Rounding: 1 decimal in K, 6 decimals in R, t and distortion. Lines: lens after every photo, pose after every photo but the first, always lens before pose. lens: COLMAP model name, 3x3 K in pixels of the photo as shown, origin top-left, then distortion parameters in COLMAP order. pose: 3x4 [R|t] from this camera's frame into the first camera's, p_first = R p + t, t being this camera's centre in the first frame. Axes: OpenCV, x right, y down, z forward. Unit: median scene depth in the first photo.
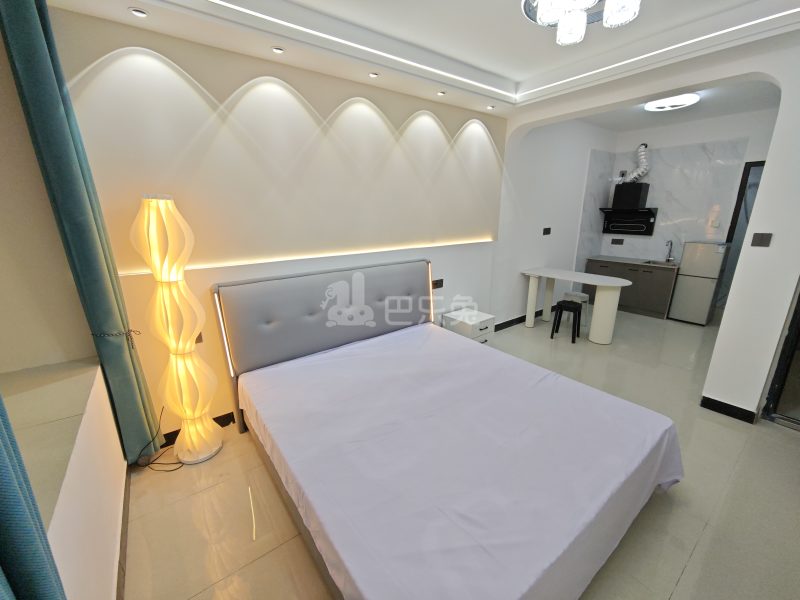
lens RADIAL K [[326.9, 0, 400.0], [0, 326.9, 300.0], [0, 0, 1]] dist [-0.000698, -0.000062]
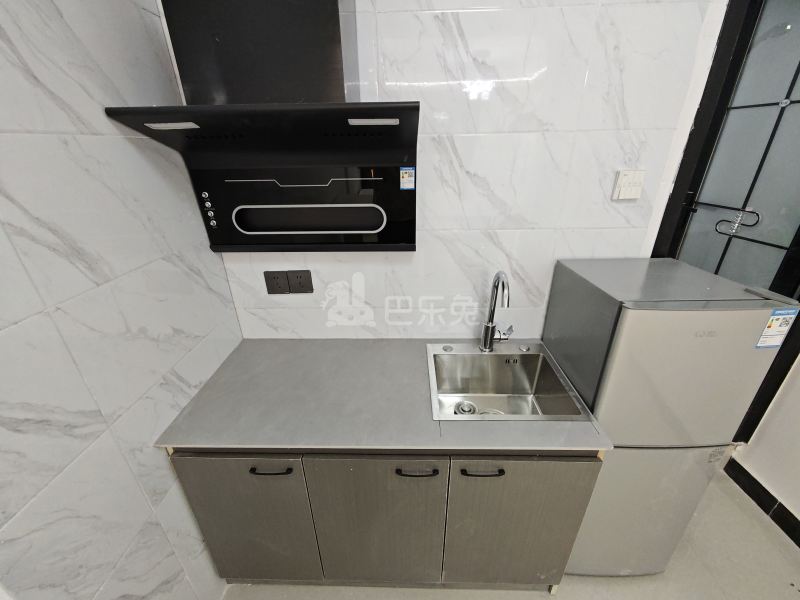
lens RADIAL K [[326.9, 0, 400.0], [0, 326.9, 300.0], [0, 0, 1]] dist [-0.000698, -0.000062]
pose [[0.621729, -0.324347, 0.712918, 0.597150], [0.224955, 0.945822, 0.234127, -0.219985], [-0.750232, 0.014811, 0.661009, 0.864397]]
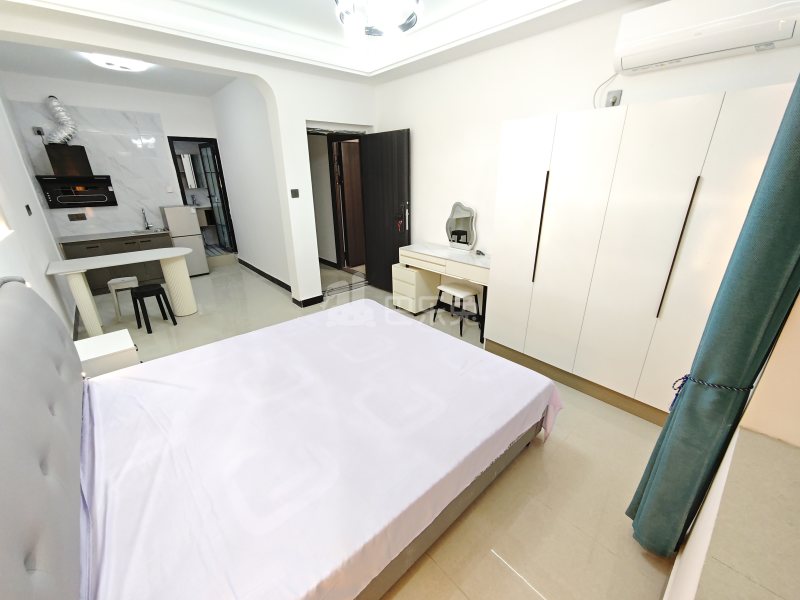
lens RADIAL K [[326.9, 0, 400.0], [0, 326.9, 300.0], [0, 0, 1]] dist [-0.000698, -0.000062]
pose [[-0.084622, -0.351673, 0.932290, -0.280317], [0.276747, 0.890538, 0.361044, -0.068785], [-0.957210, 0.288561, 0.021965, 0.274975]]
